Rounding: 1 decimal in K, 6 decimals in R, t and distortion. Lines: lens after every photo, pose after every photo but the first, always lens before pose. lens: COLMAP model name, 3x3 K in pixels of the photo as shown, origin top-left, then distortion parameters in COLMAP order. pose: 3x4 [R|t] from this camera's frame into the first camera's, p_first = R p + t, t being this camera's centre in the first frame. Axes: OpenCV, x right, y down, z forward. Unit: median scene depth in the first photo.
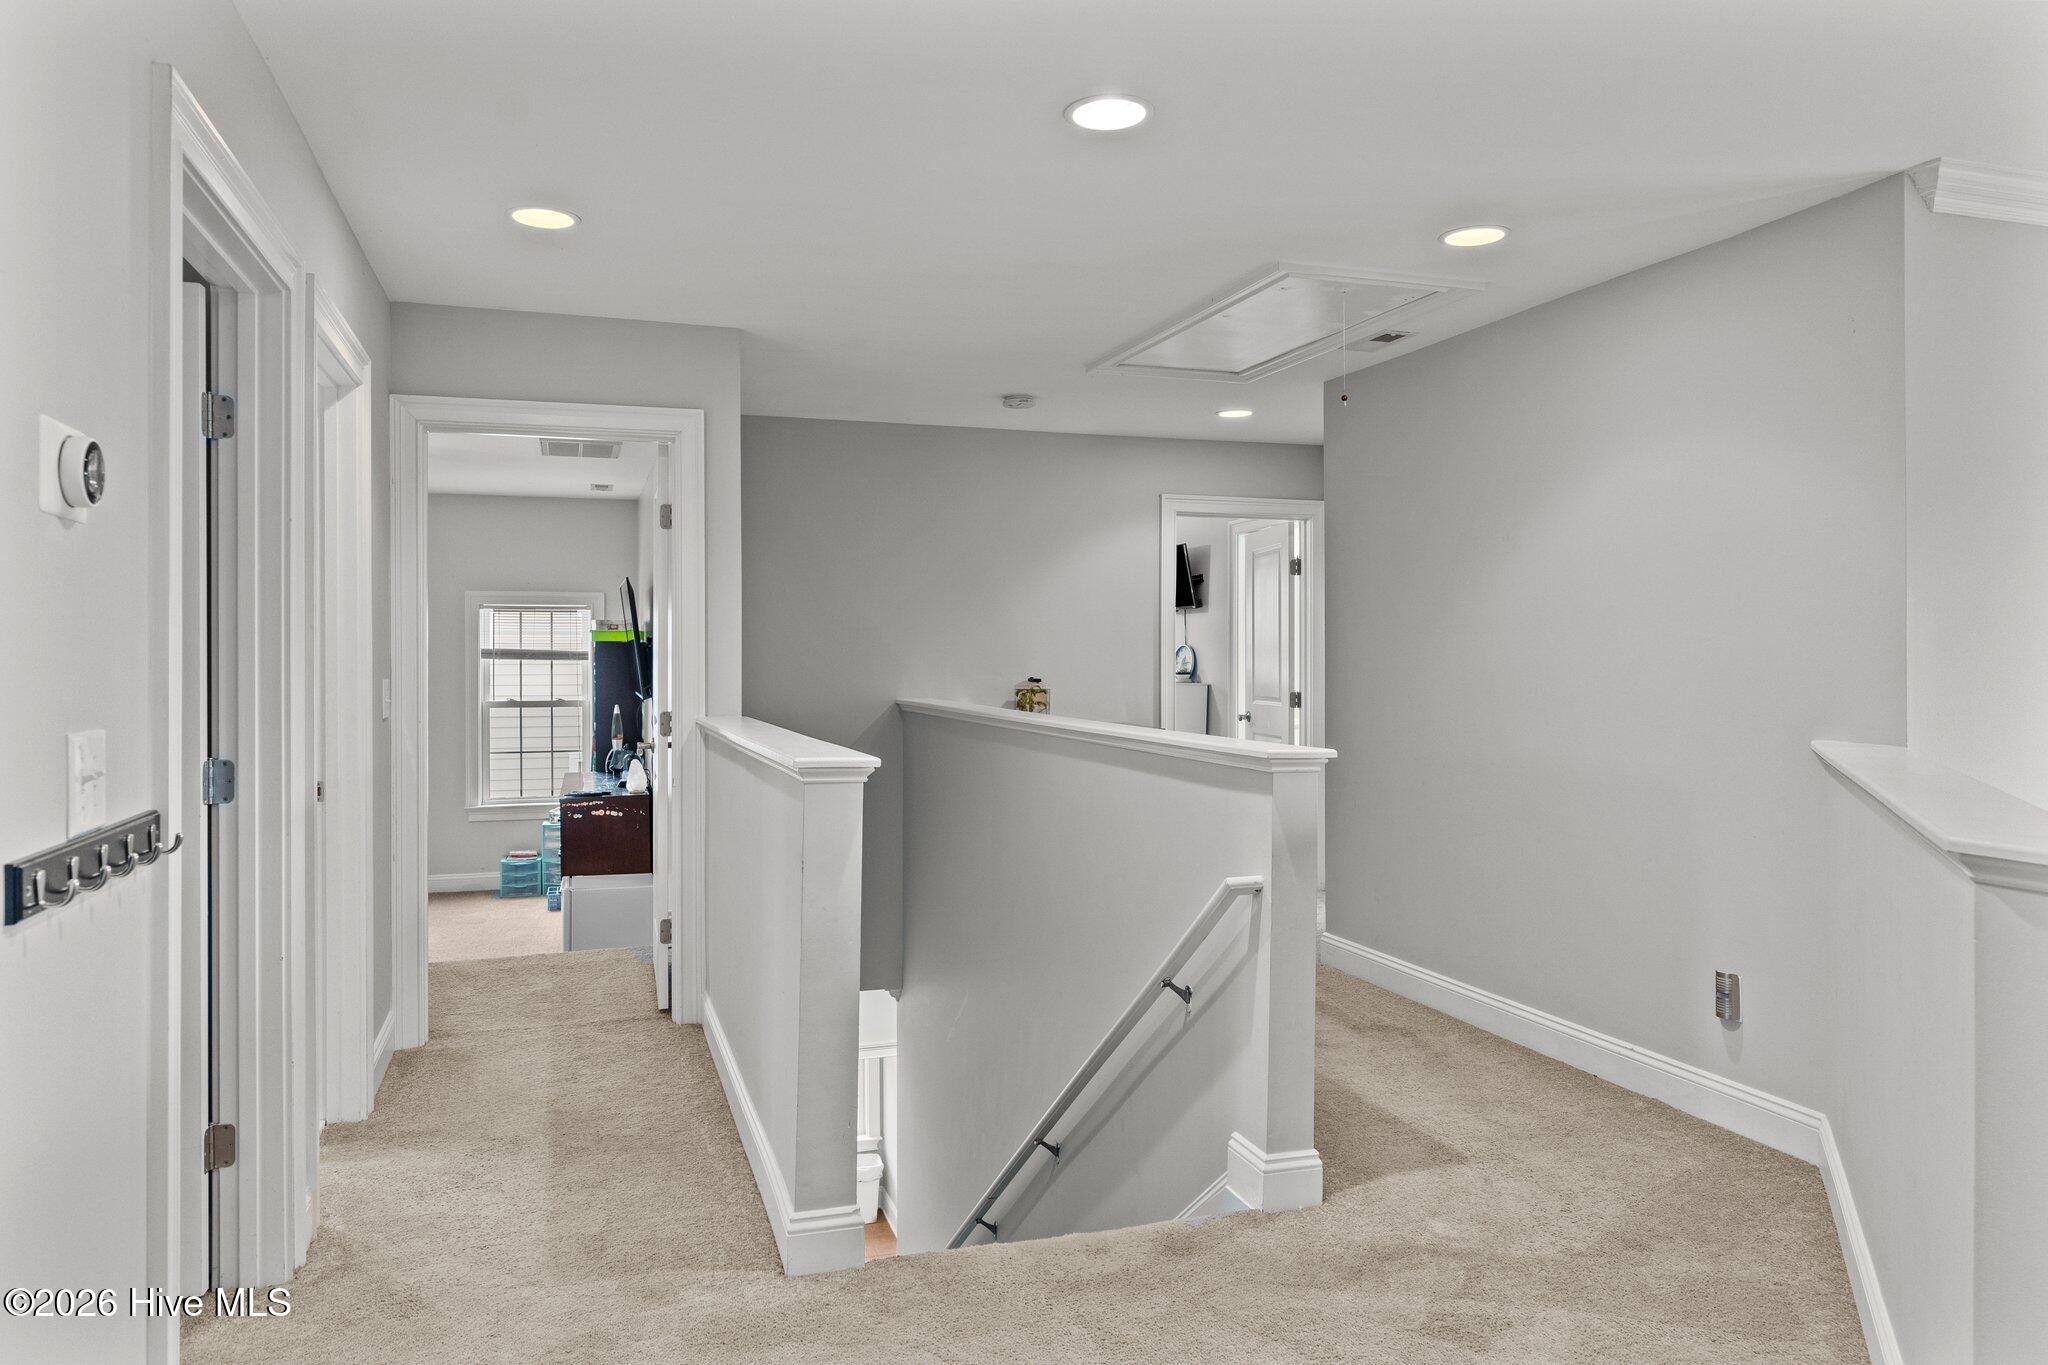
lens RADIAL K [[1366.2, 0, 1020.8], [0, 1366.2, 666.8], [0, 0, 1]] dist [-0.003730, -0.000415]
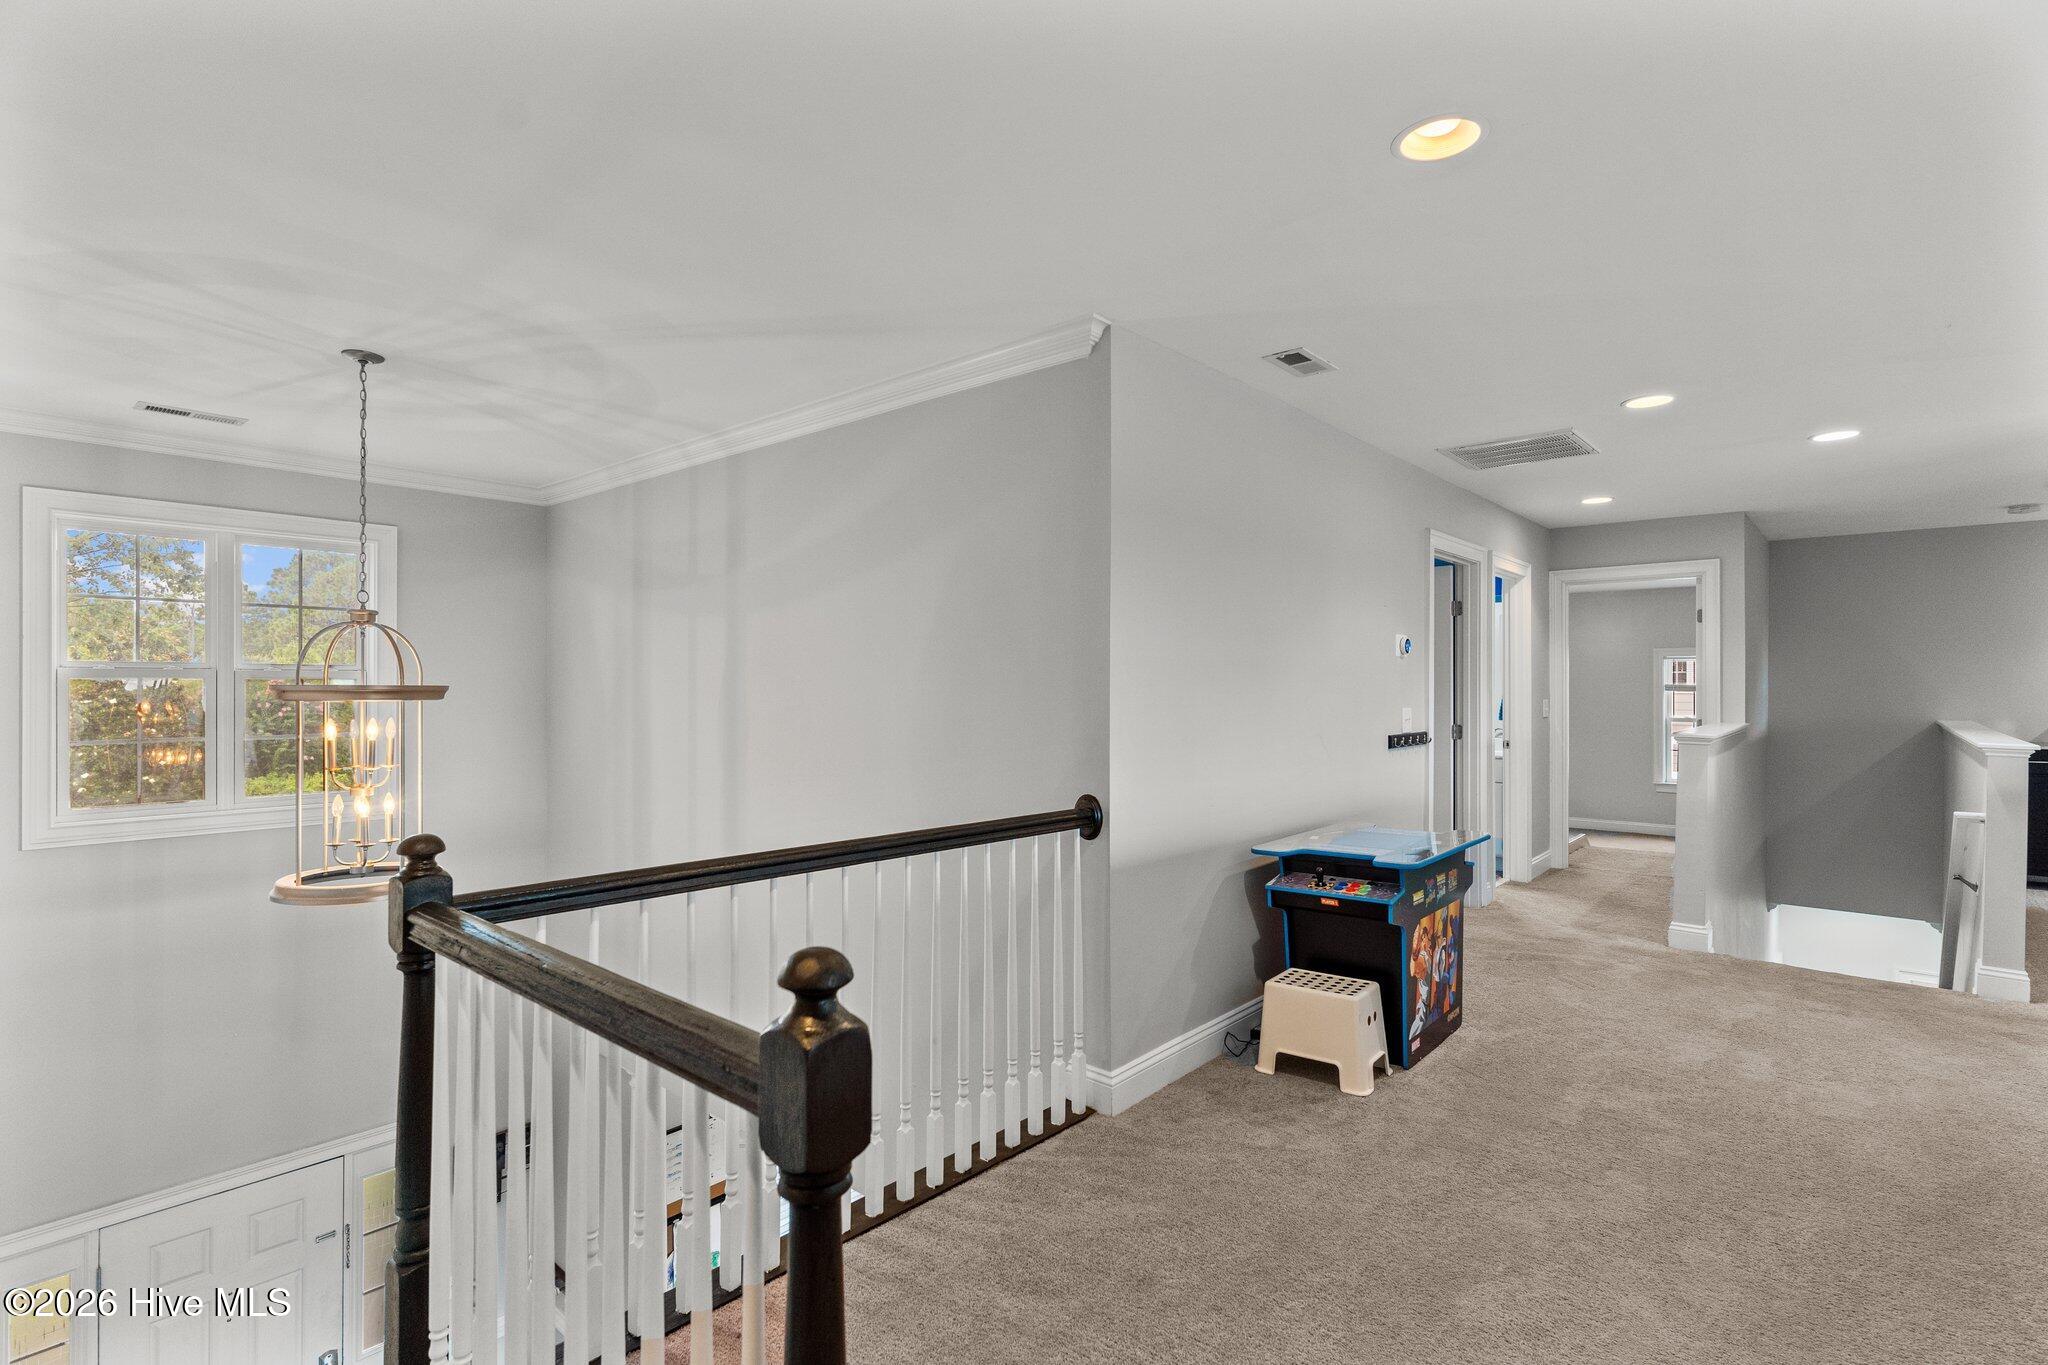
lens RADIAL K [[989.4, 0, 1020.3], [0, 989.4, 681.5], [0, 0, 1]] dist [-0.005714, -0.000359]
pose [[0.519574, -0.003164, -0.854419, 0.681537], [-0.008949, 0.999918, -0.009144, 0.002389], [0.854378, 0.012398, 0.519504, -0.838178]]
